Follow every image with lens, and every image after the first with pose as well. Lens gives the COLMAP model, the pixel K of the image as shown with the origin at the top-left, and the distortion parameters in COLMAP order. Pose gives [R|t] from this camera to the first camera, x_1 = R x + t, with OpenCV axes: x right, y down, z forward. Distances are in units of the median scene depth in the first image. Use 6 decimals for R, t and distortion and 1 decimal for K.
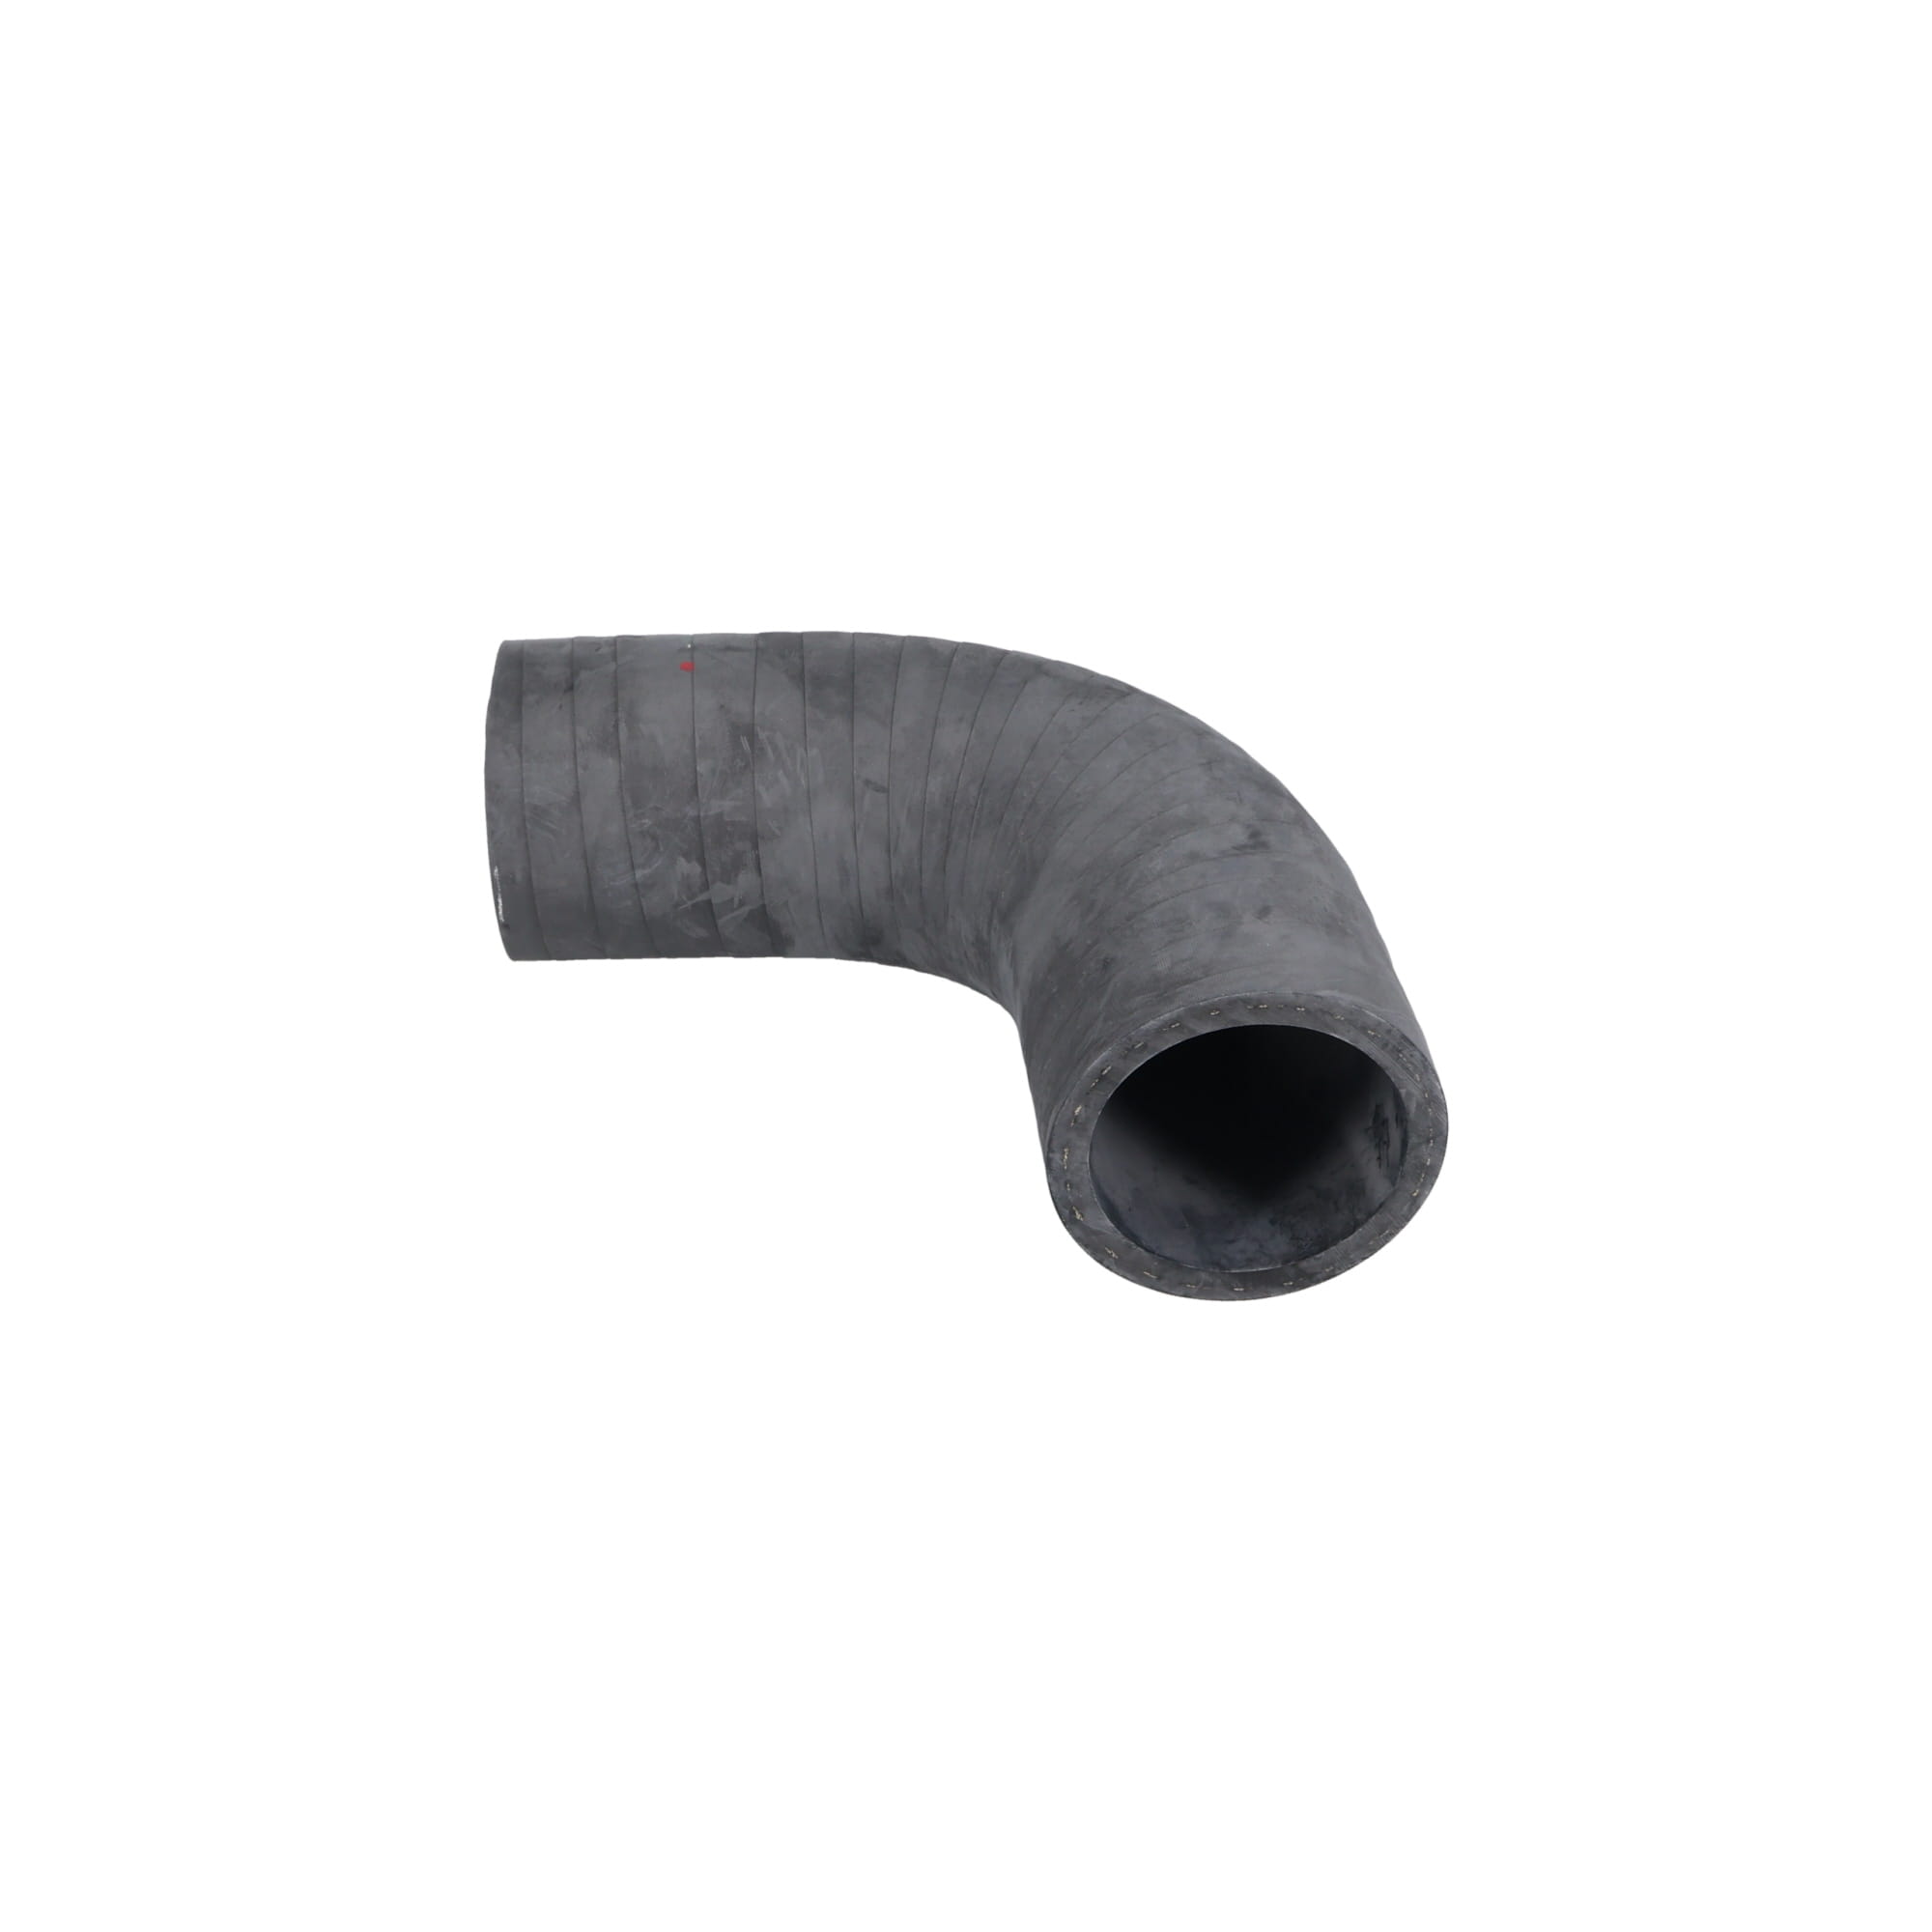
lens RADIAL K [[2208.4, 0, 957.2], [0, 2208.4, 960.8], [0, 0, 1]] dist [-0.061743, 0.000000]
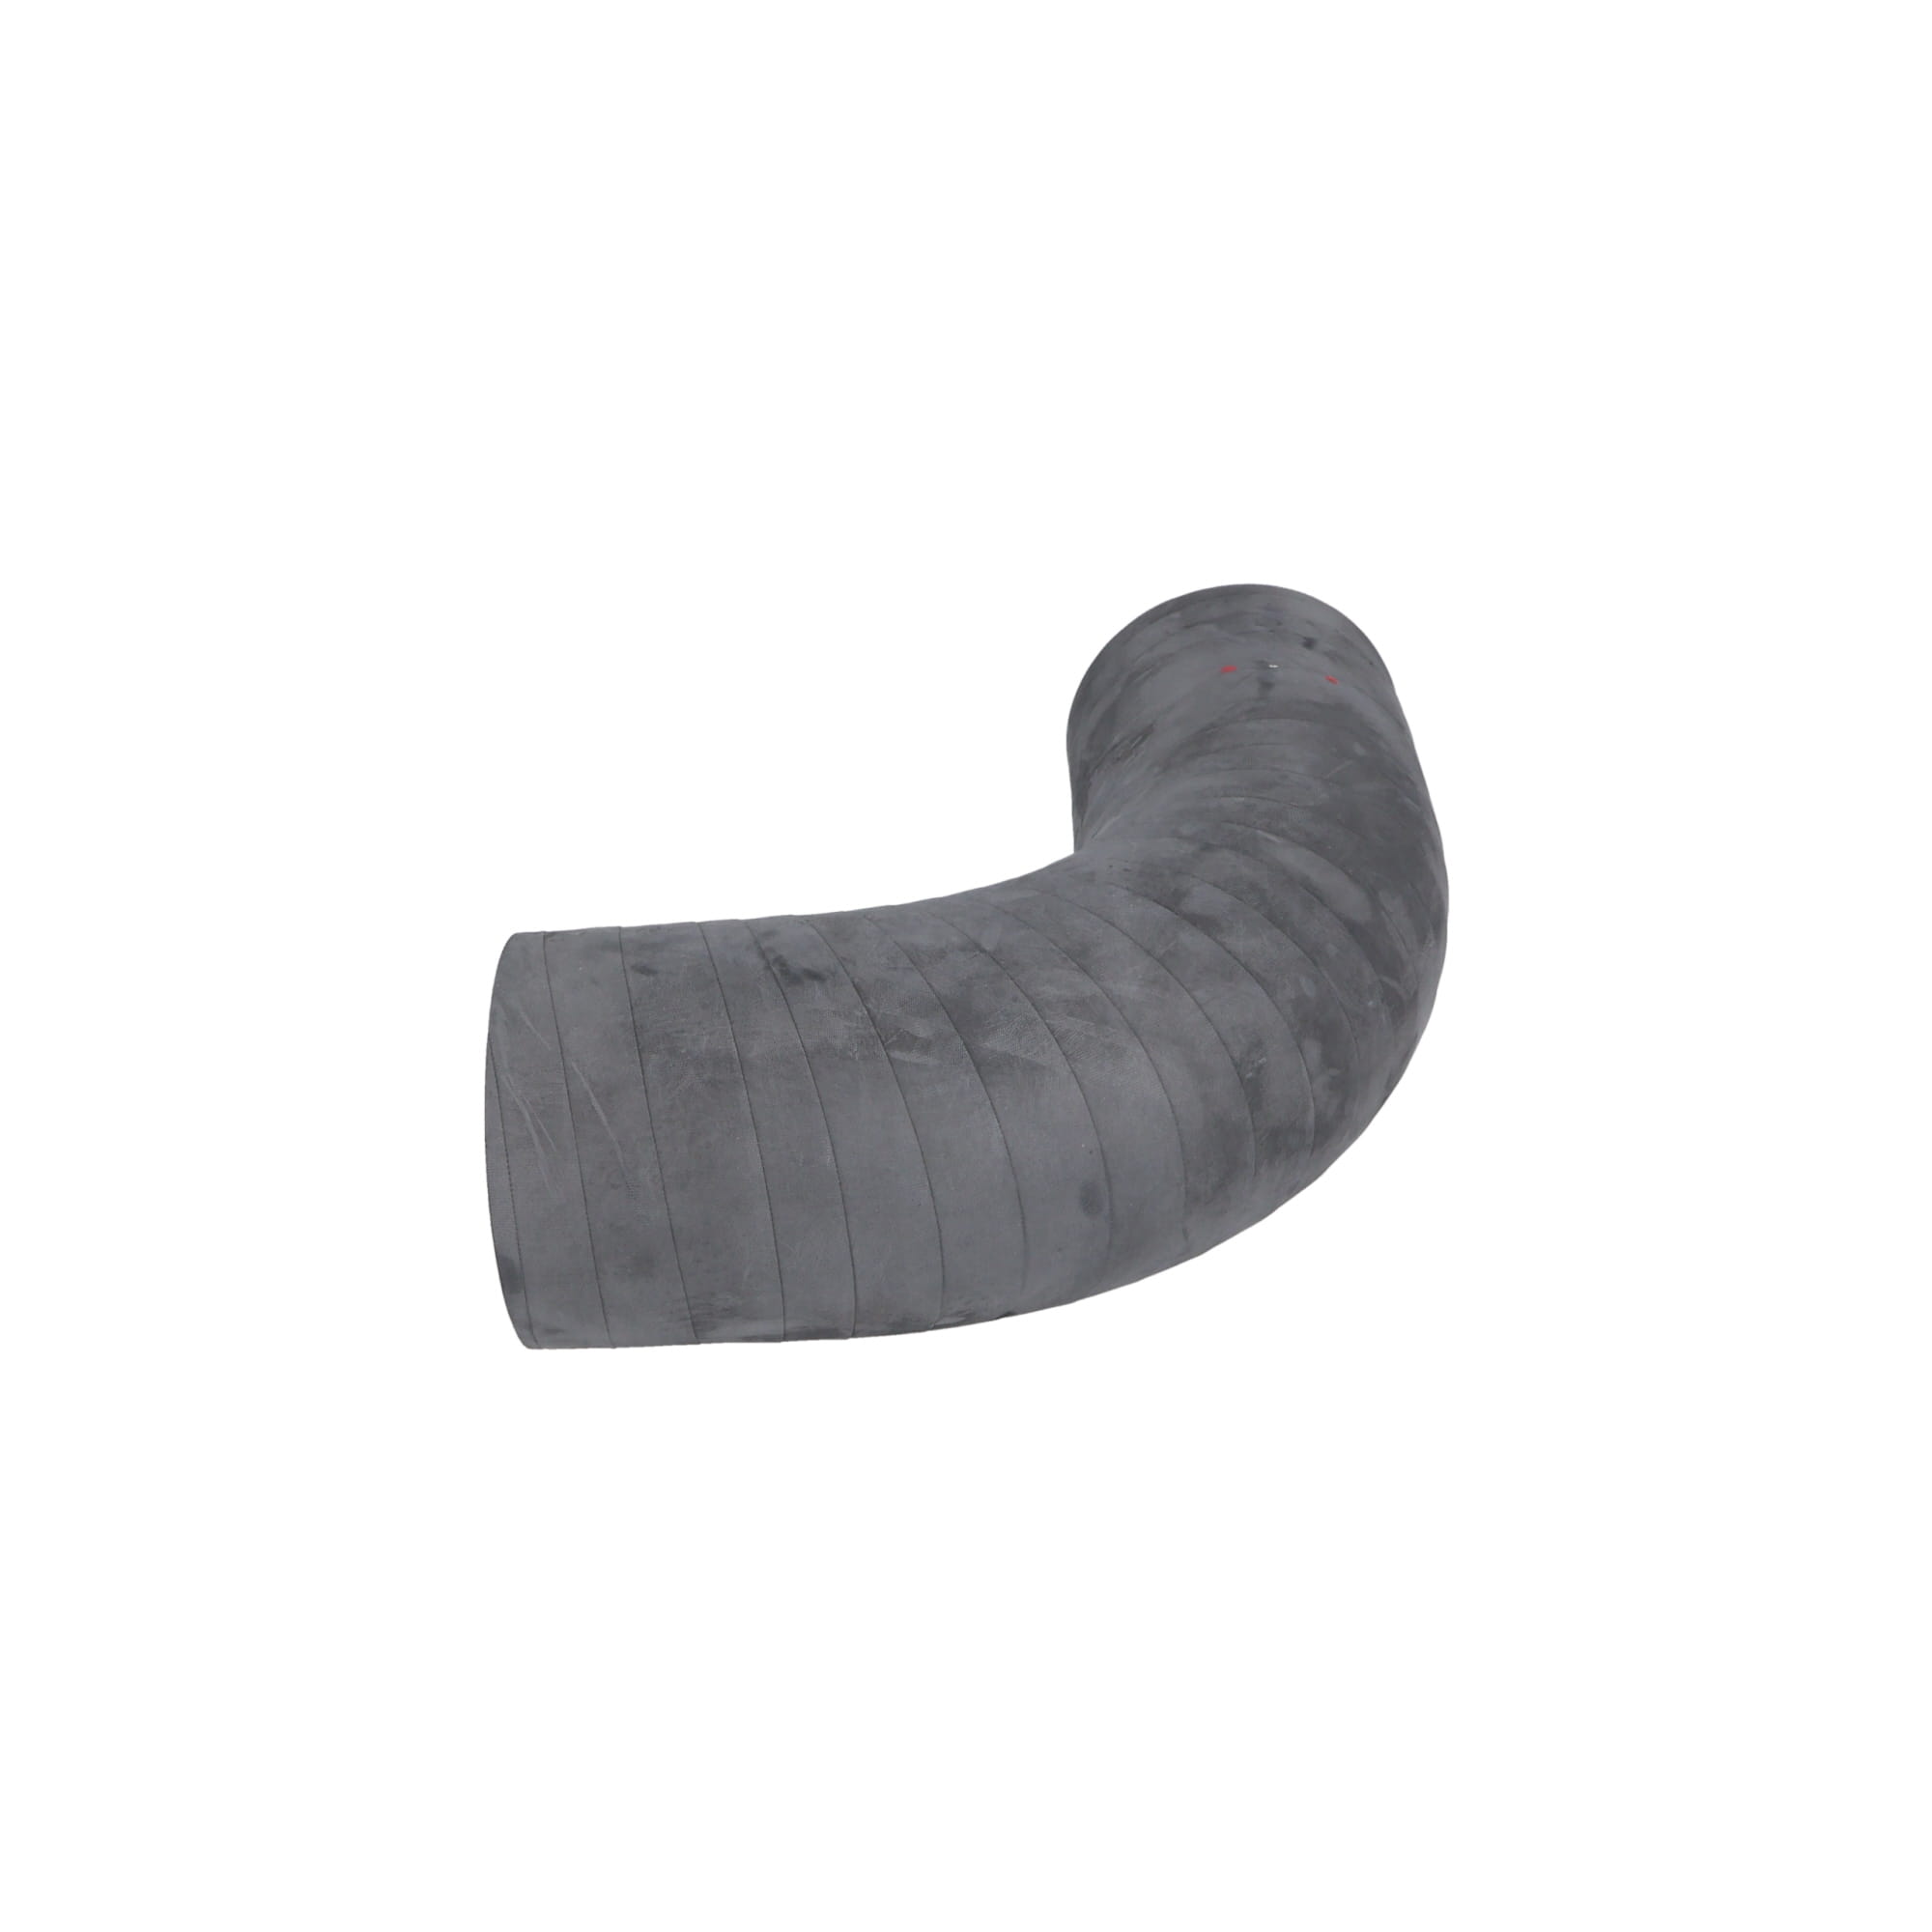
lens RADIAL K [[2557.8, 0, 1025.8], [0, 2557.8, 984.4], [0, 0, 1]] dist [0.009122, 0.000000]
pose [[-0.007909, 0.534681, -0.845017, 0.866935], [-0.541450, 0.708157, 0.453151, -0.488077], [0.840695, 0.461119, 0.283902, 0.702670]]
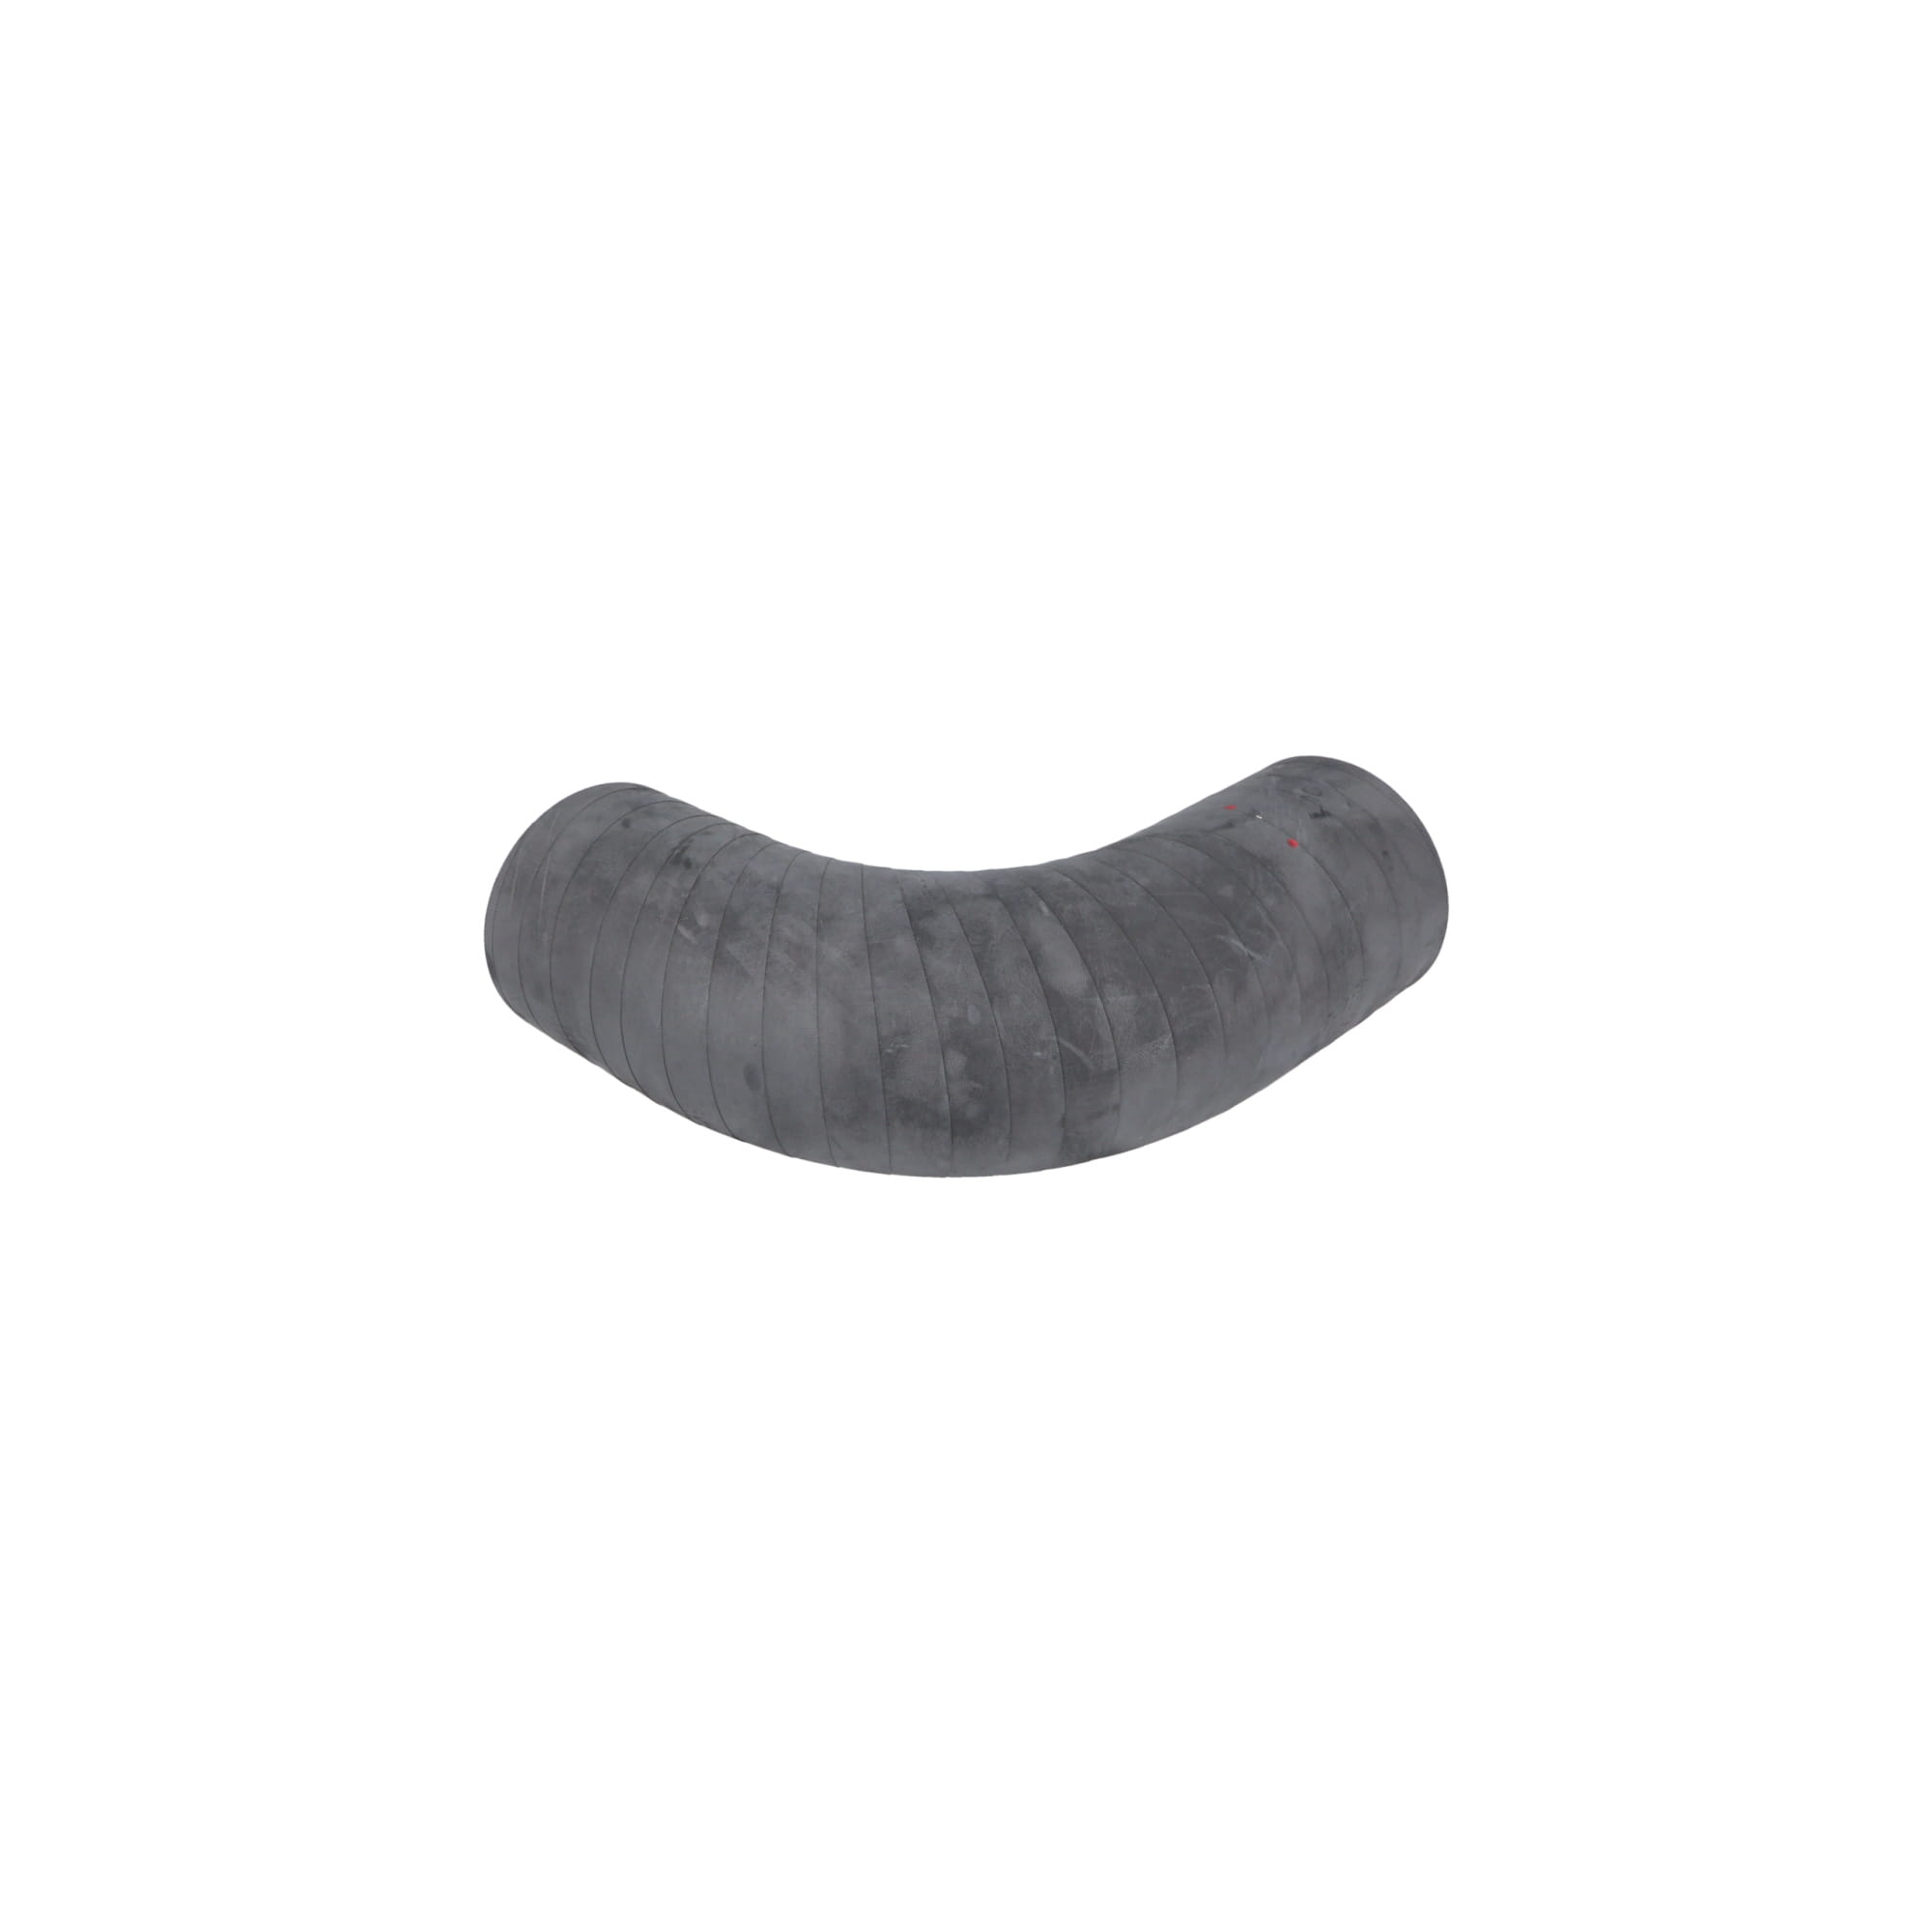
lens RADIAL K [[1906.8, 0, 963.8], [0, 1906.8, 968.8], [0, 0, 1]] dist [-0.108877, 0.000000]
pose [[-0.720490, 0.377355, -0.581805, 0.606768], [-0.369756, 0.500722, 0.782661, -0.841258], [0.586664, 0.779025, -0.221236, 1.232019]]
